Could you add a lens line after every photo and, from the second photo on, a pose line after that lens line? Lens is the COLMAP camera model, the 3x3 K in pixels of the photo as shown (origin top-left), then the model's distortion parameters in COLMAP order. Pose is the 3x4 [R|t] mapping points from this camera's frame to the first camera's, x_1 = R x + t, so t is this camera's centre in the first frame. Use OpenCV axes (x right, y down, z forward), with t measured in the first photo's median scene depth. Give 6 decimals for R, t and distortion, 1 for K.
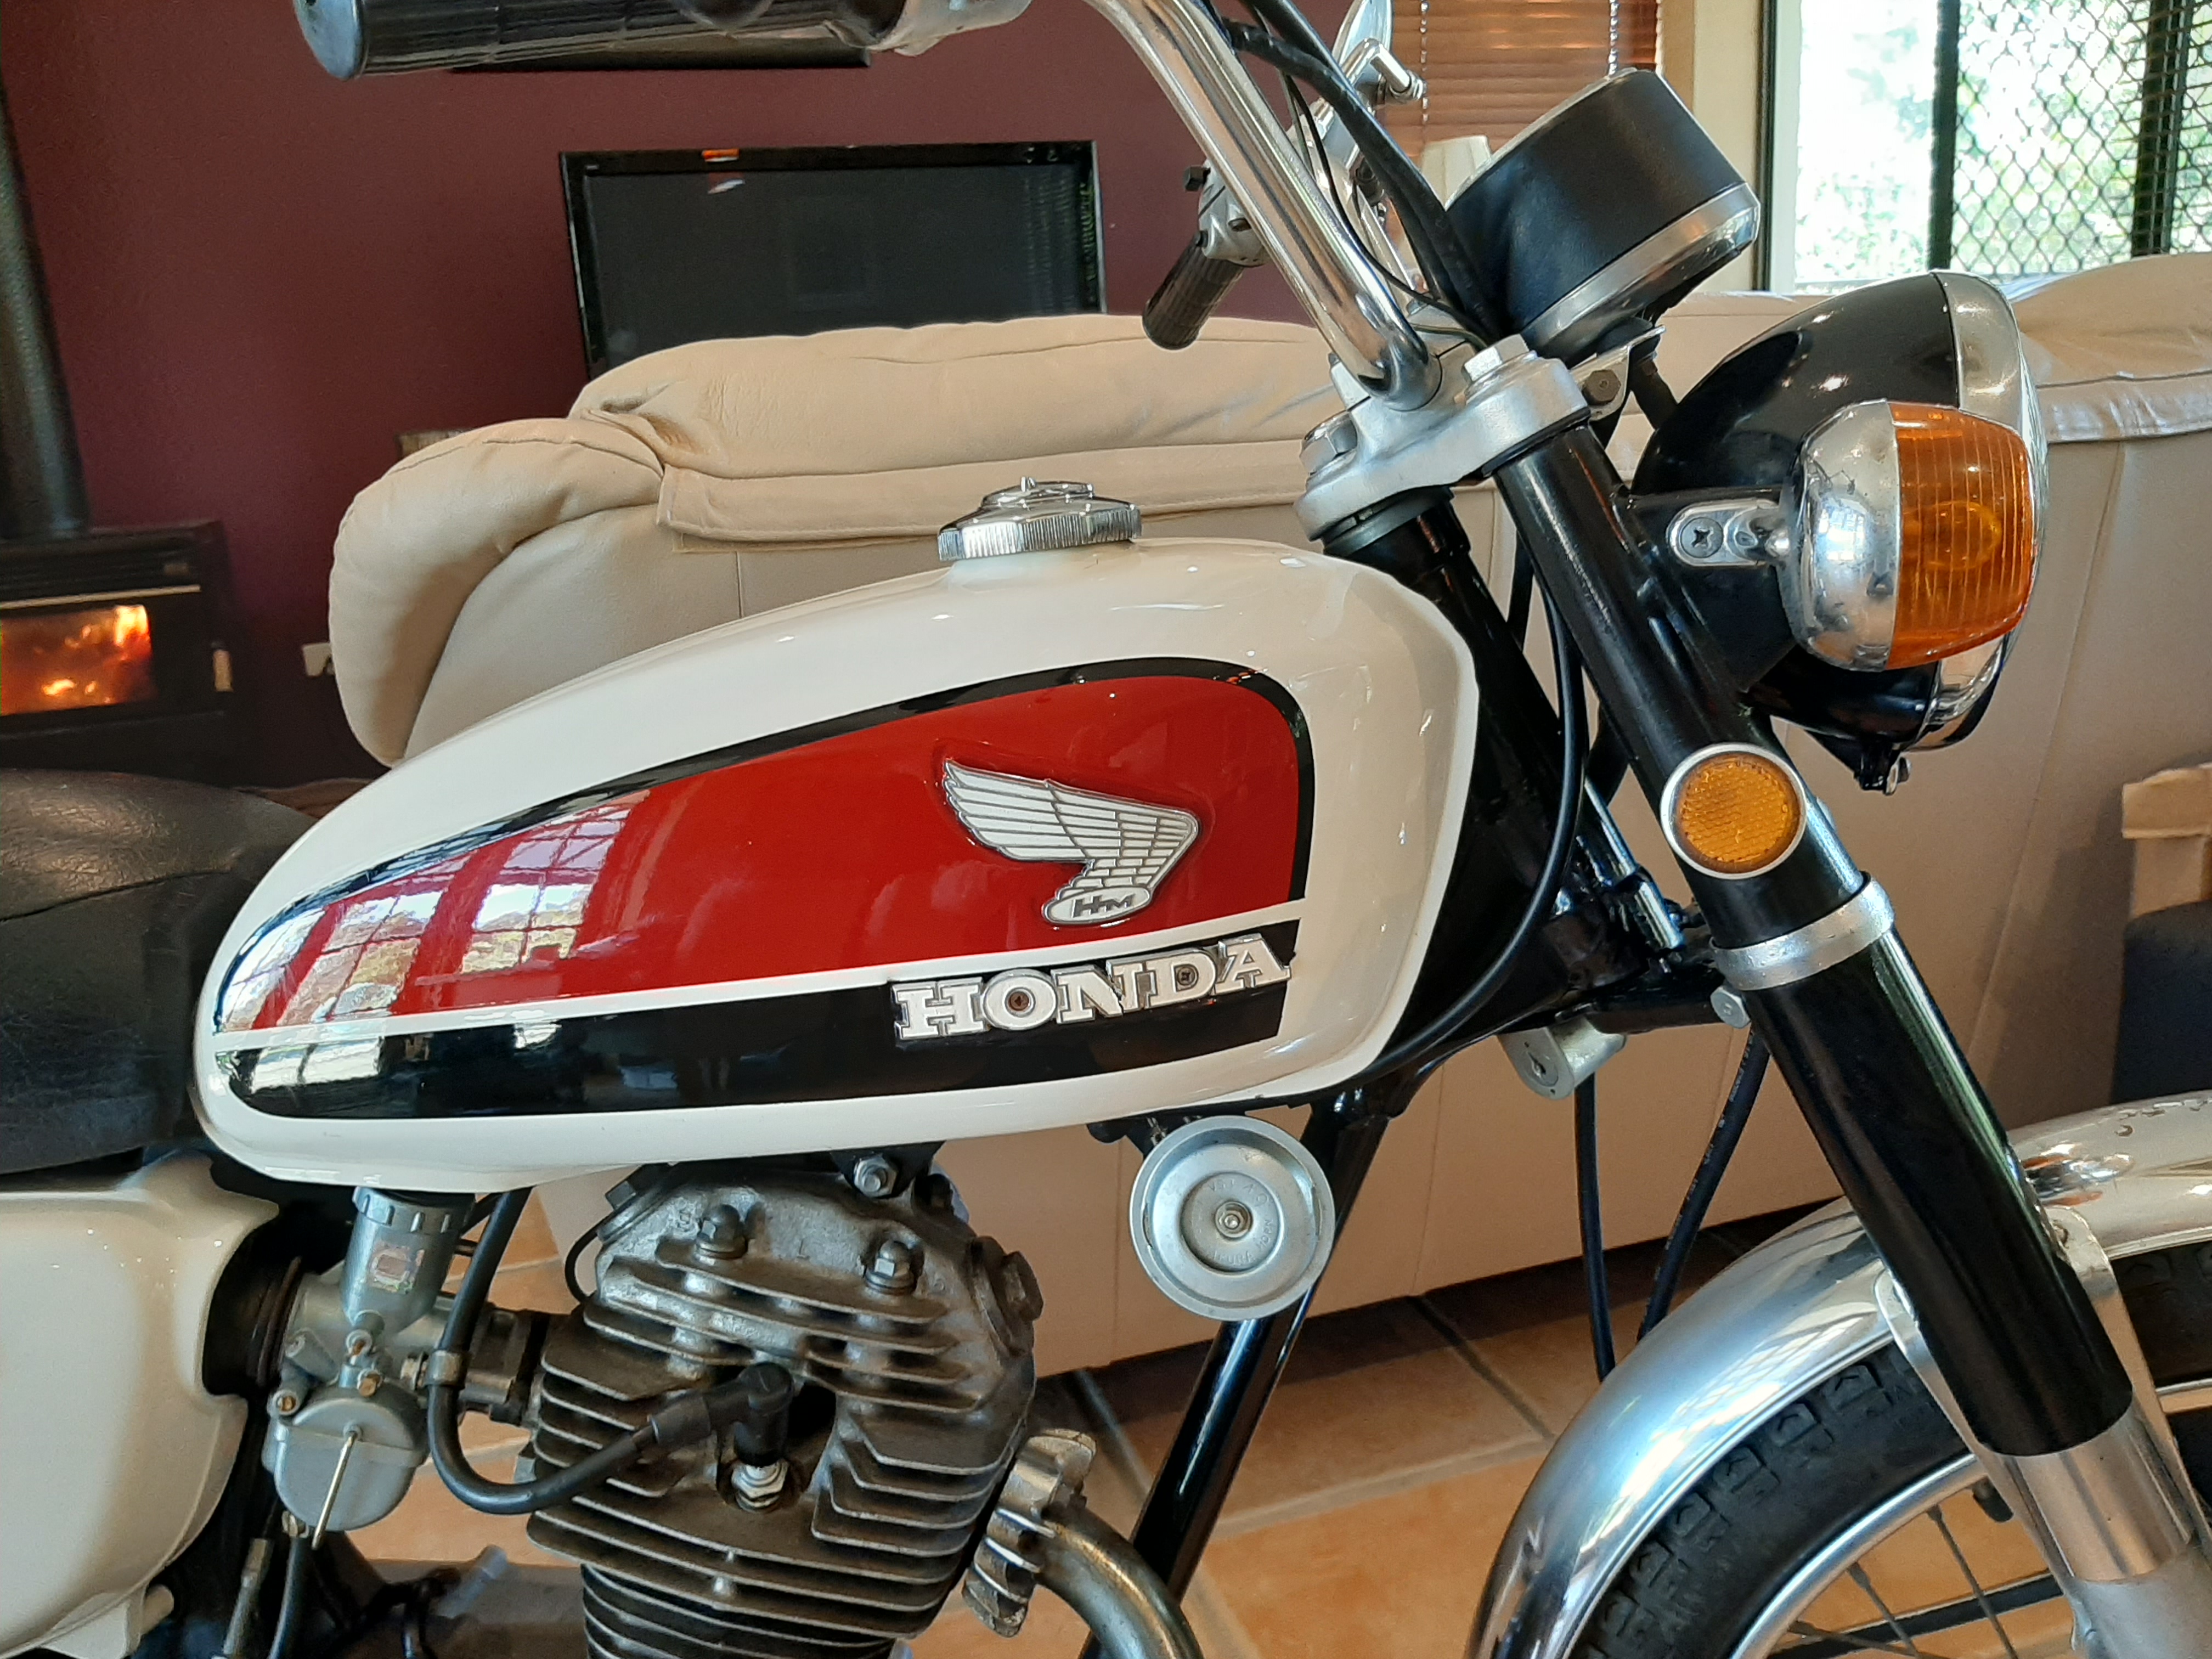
lens RADIAL K [[1635.7, 0, 1111.4], [0, 1635.7, 876.0], [0, 0, 1]] dist [0.007636, -0.071484]
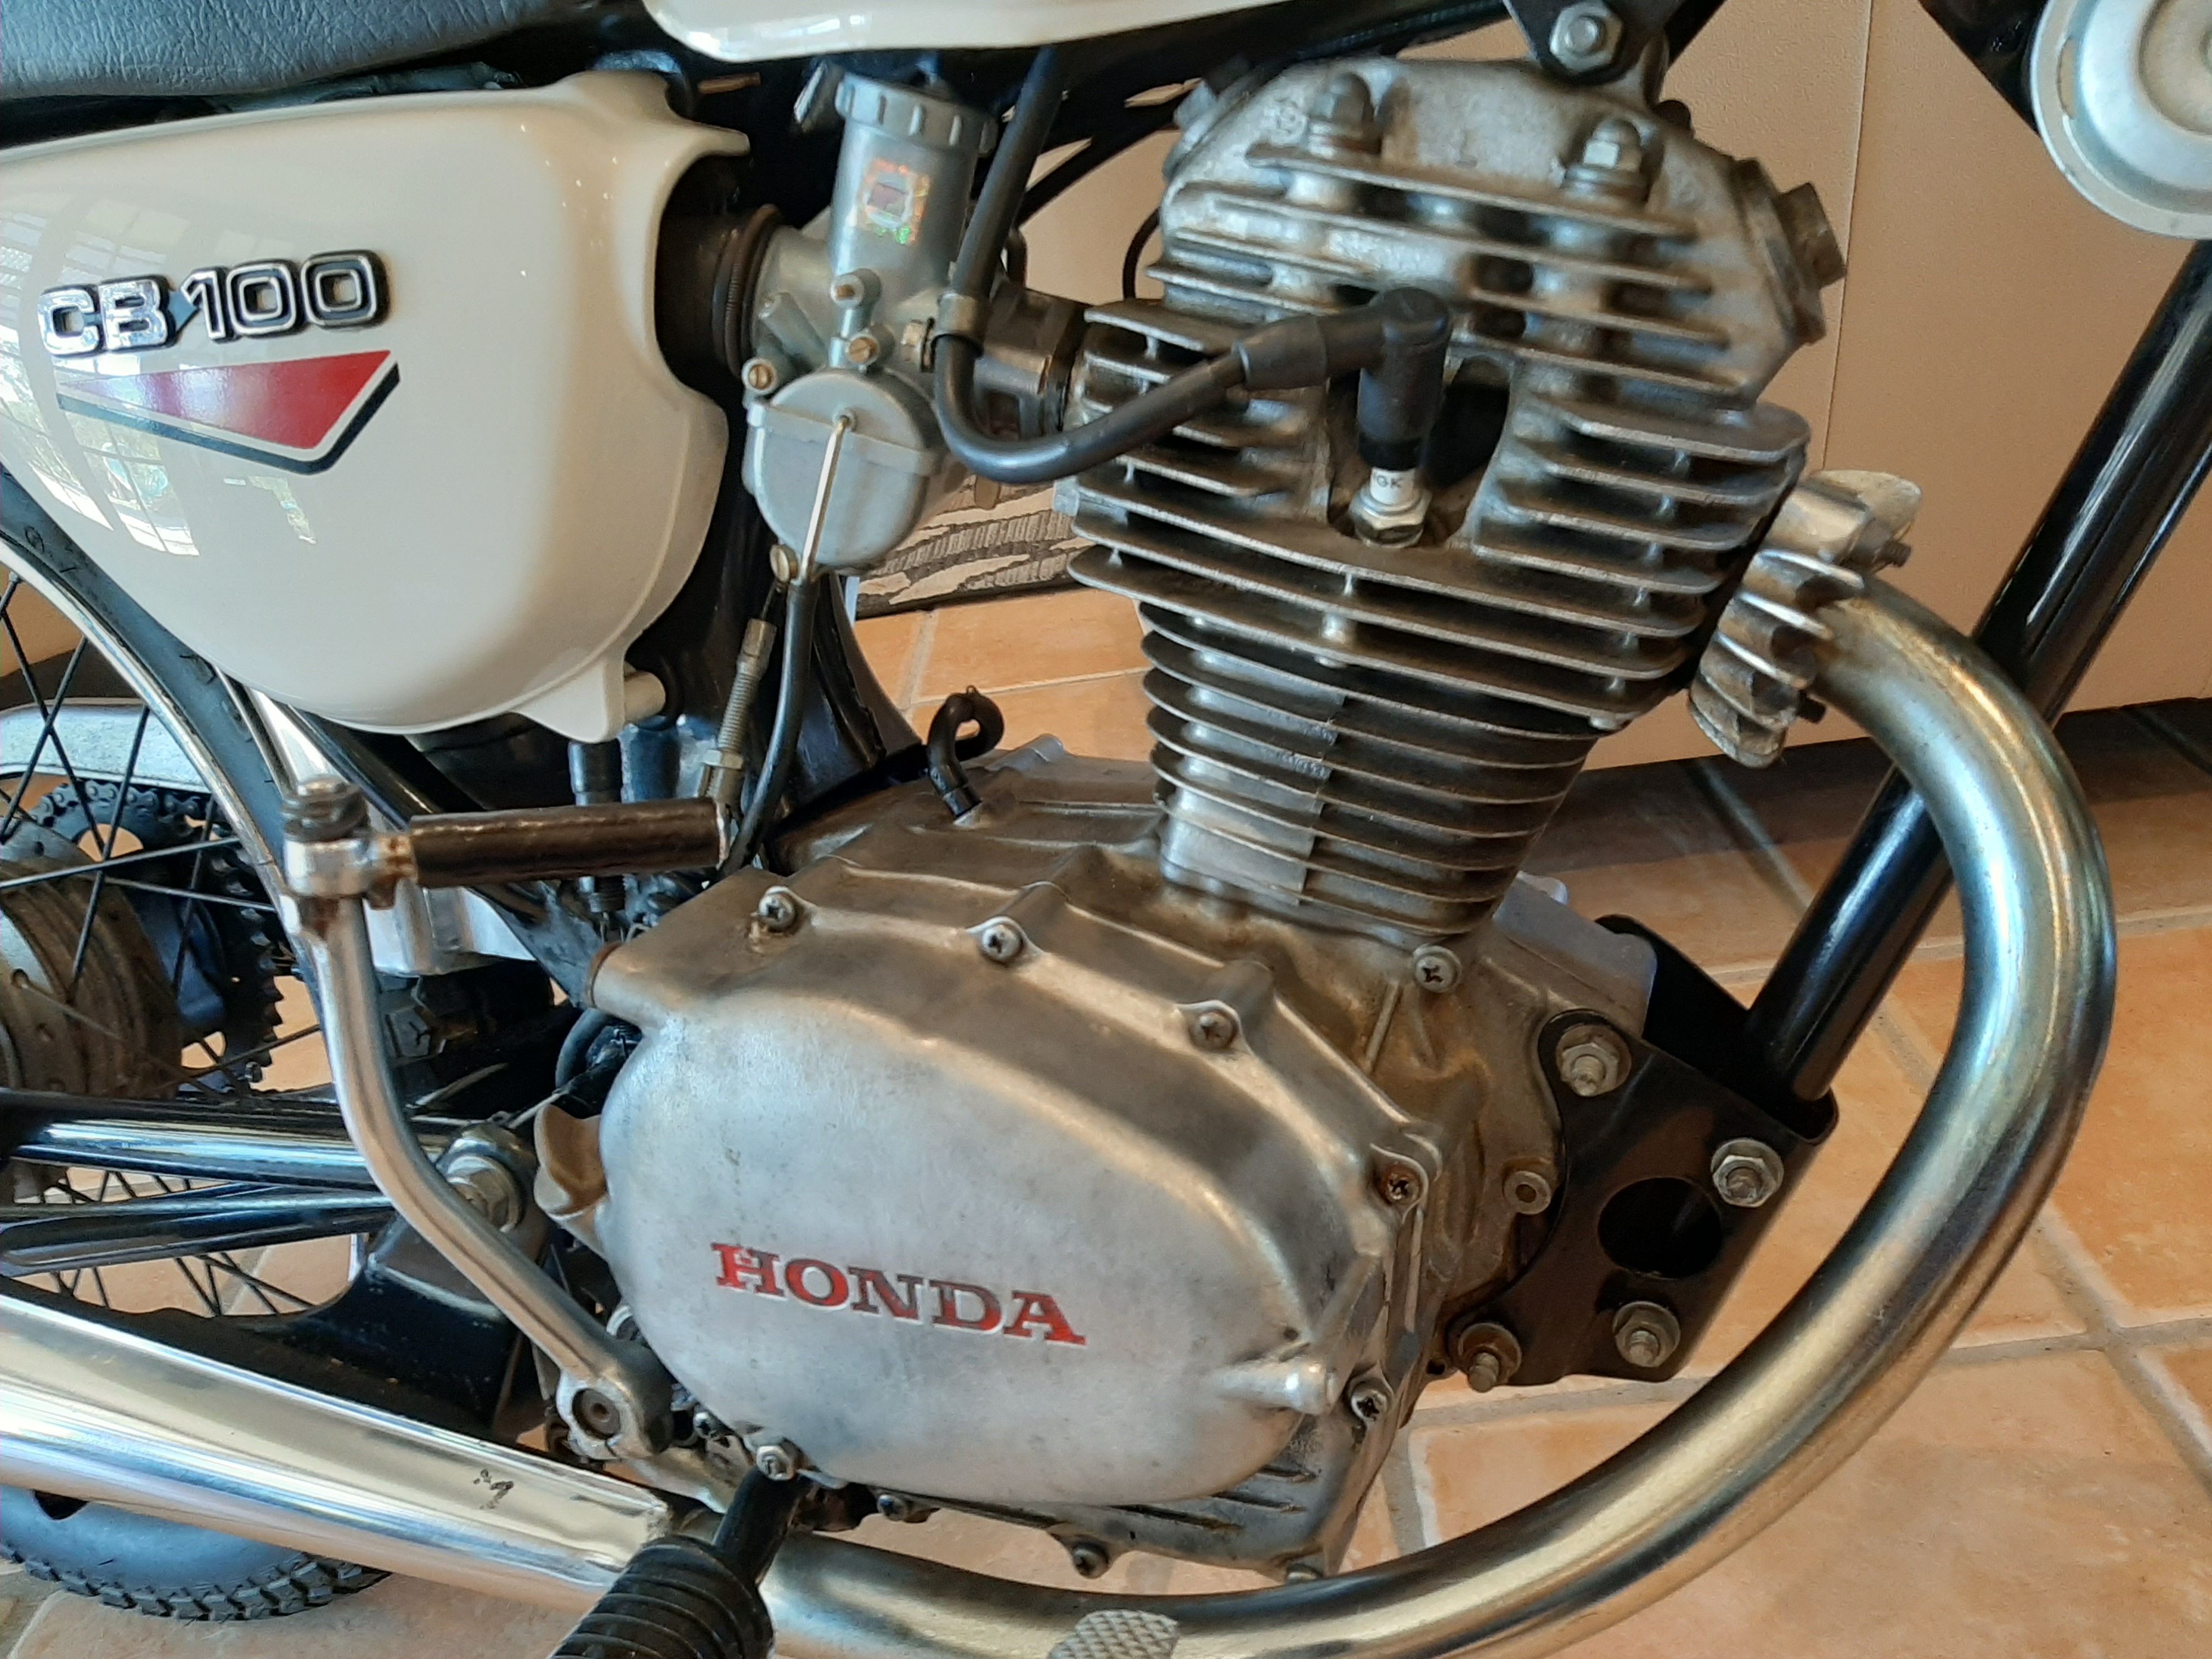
lens RADIAL K [[1635.7, 0, 1111.4], [0, 1635.7, 876.0], [0, 0, 1]] dist [0.007636, -0.071484]
pose [[0.940149, 0.074334, -0.332559, -0.087553], [0.012385, 0.967819, 0.251341, 0.348560], [0.340540, -0.240417, 0.908973, 0.308332]]
